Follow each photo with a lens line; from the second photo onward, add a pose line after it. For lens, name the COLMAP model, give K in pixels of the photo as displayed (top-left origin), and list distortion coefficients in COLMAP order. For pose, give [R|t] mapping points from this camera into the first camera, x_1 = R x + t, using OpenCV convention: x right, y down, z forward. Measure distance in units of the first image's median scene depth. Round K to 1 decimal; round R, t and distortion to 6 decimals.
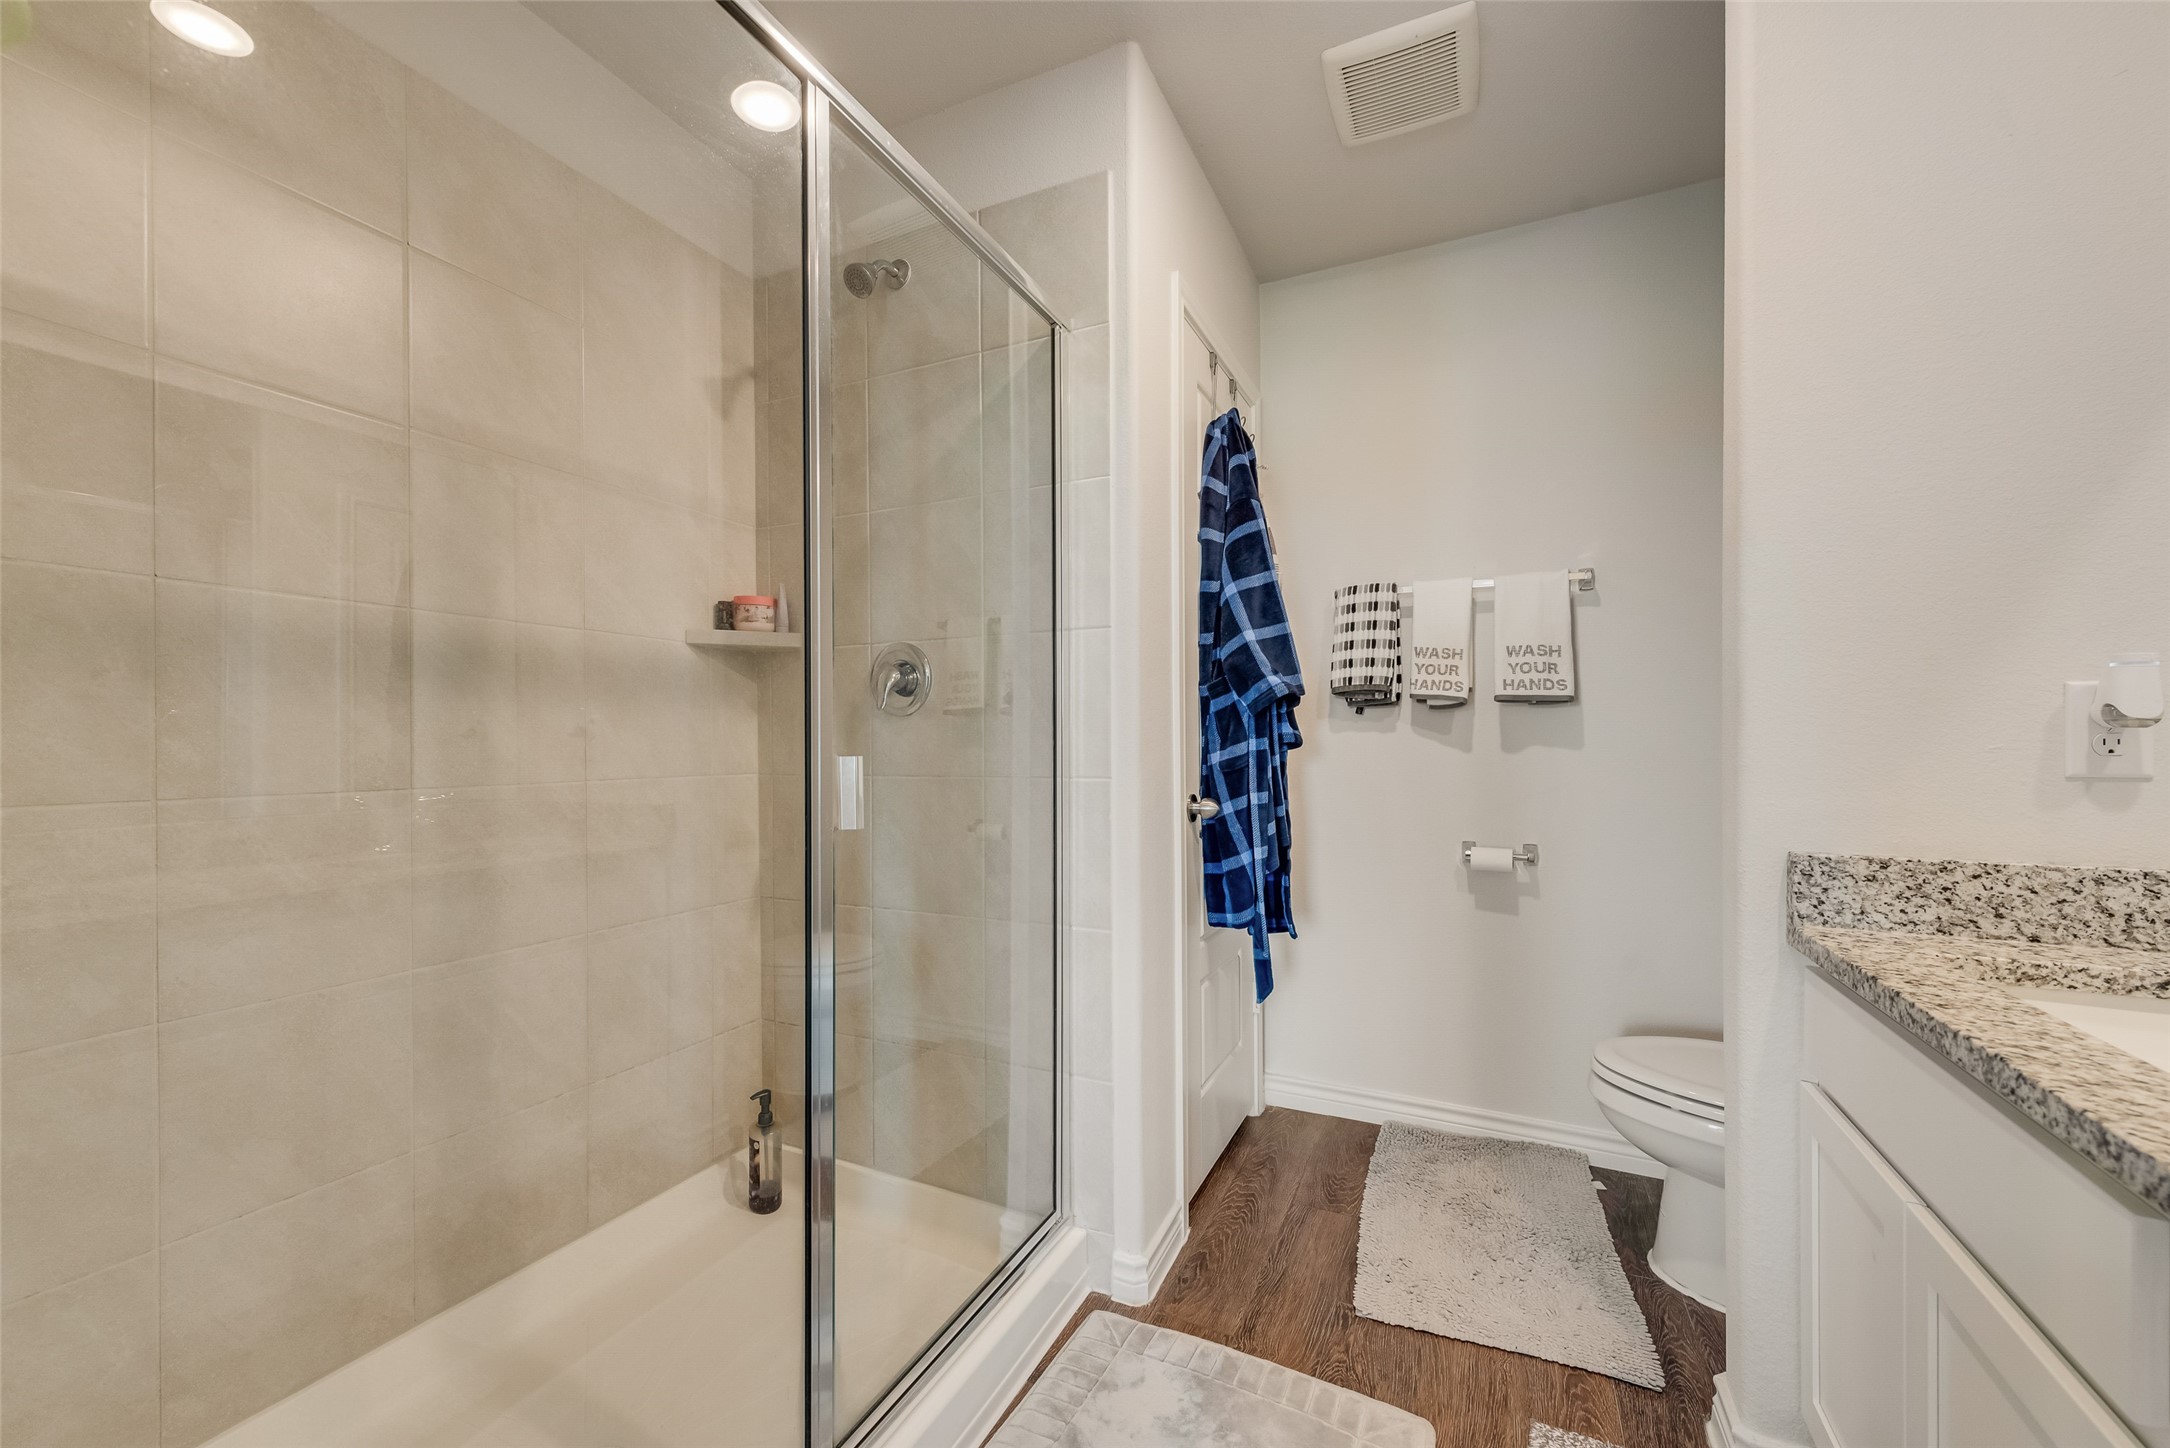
lens RADIAL K [[856.0, 0, 1083.4], [0, 856.0, 728.1], [0, 0, 1]] dist [0.009500, -0.000950]
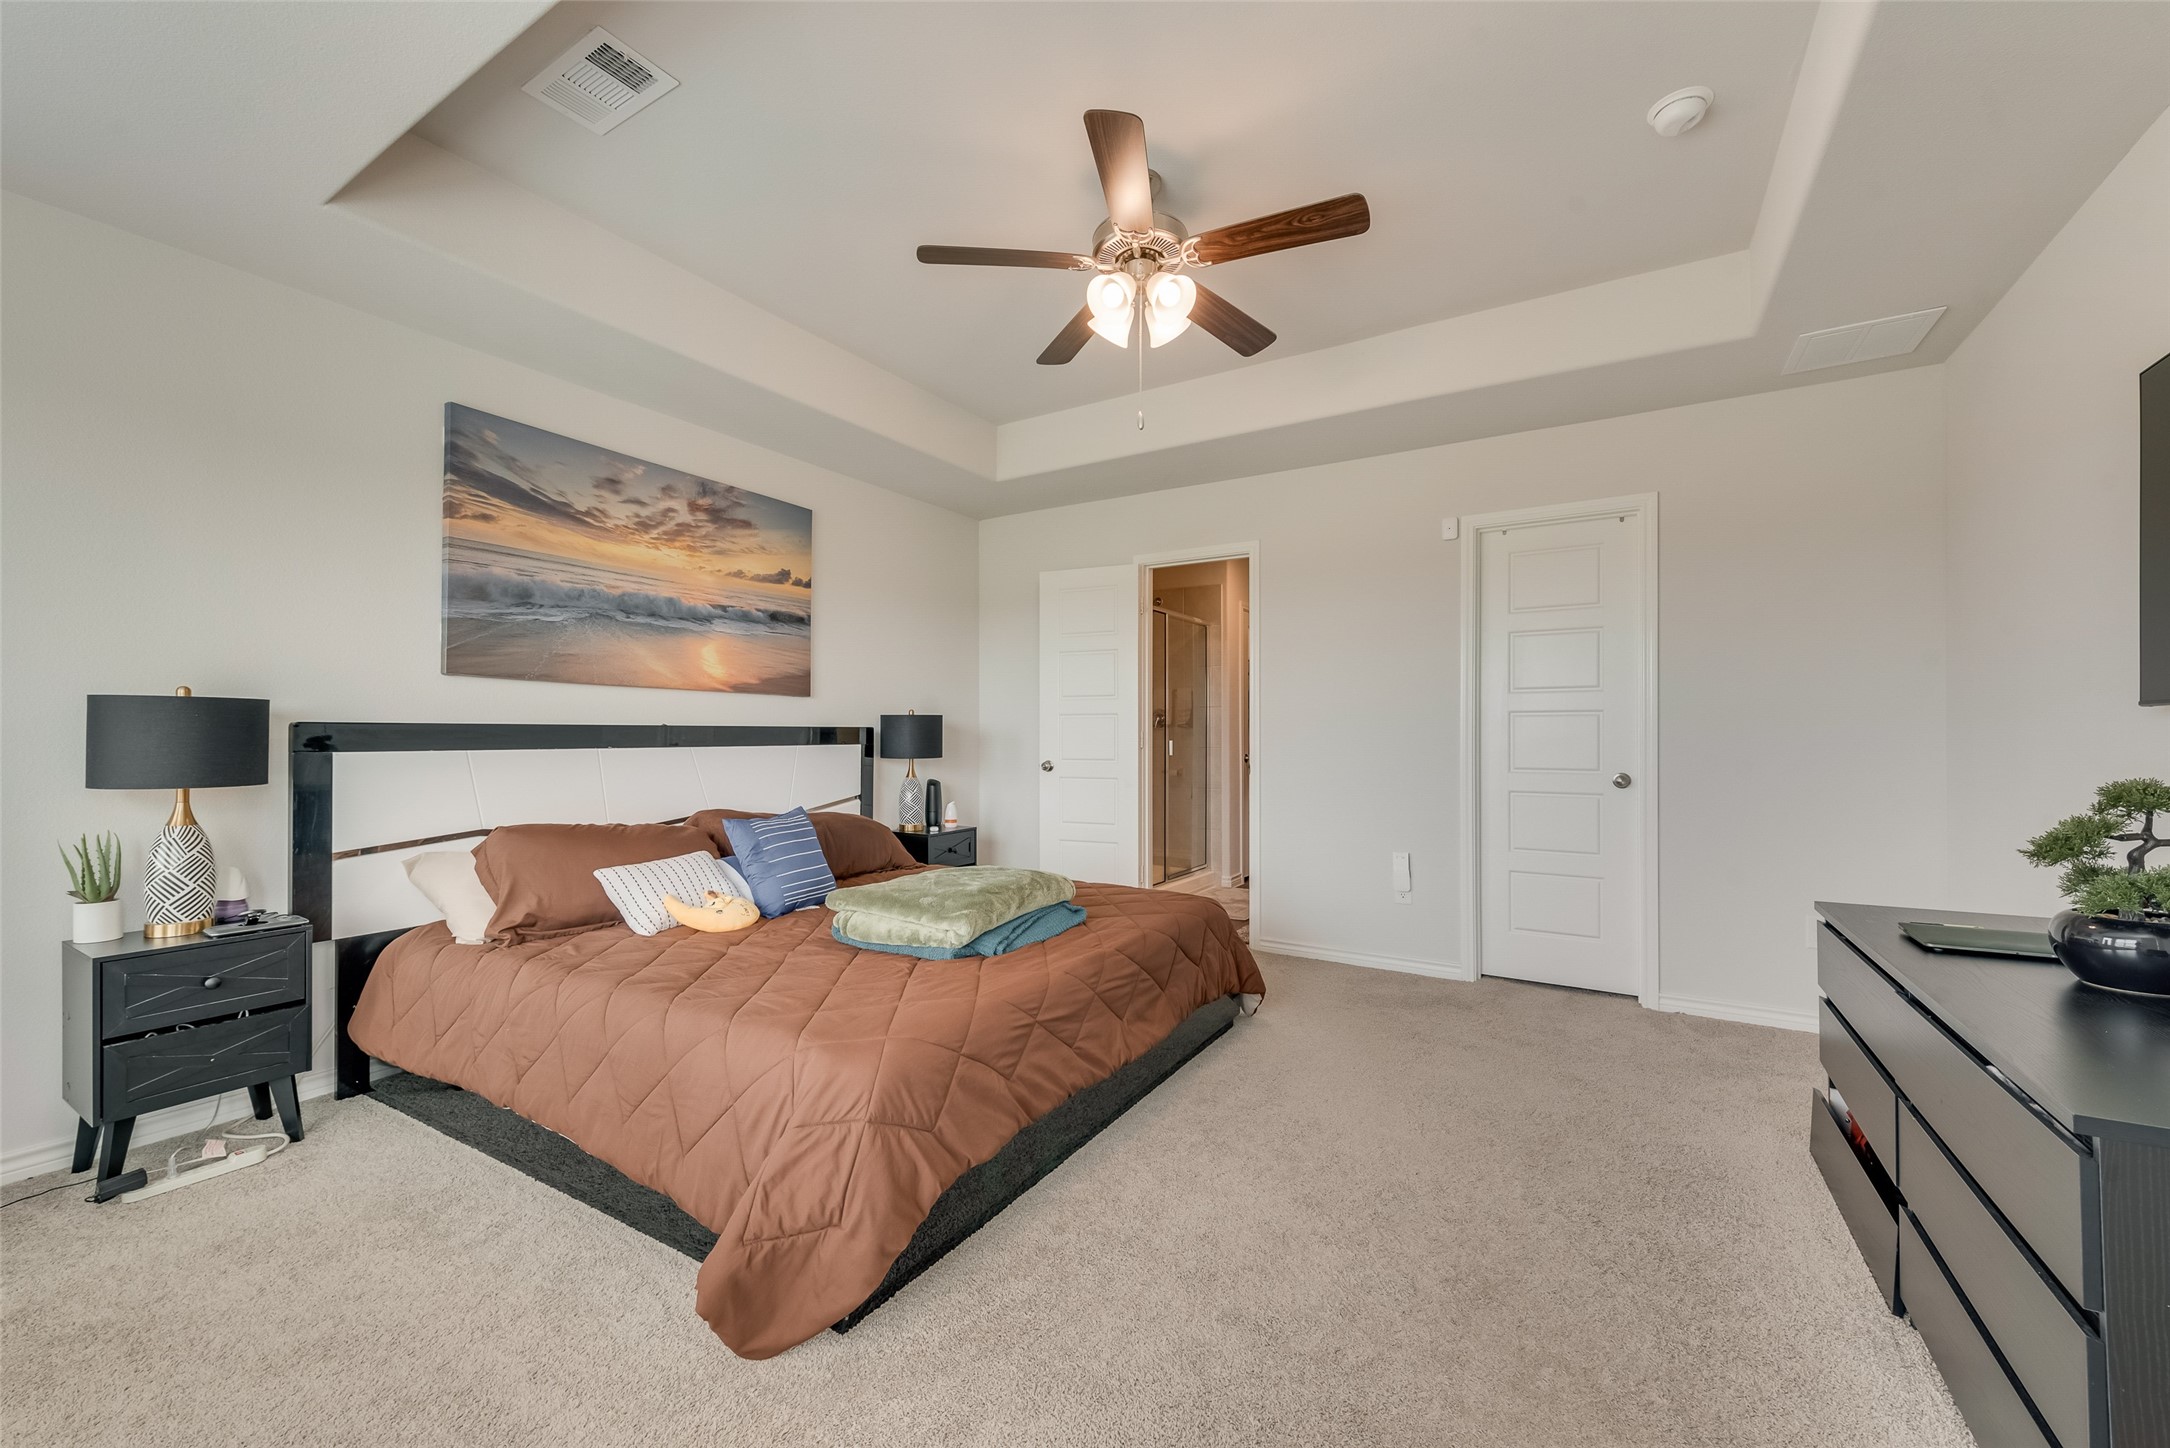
lens RADIAL K [[856.0, 0, 1085.2], [0, 856.0, 727.3], [0, 0, 1]] dist [0.009500, -0.000950]
pose [[0.994421, 0.001542, -0.105472, -0.158291], [-0.002005, 0.999989, -0.004286, -0.010176], [0.105464, 0.004474, 0.994413, -2.656871]]
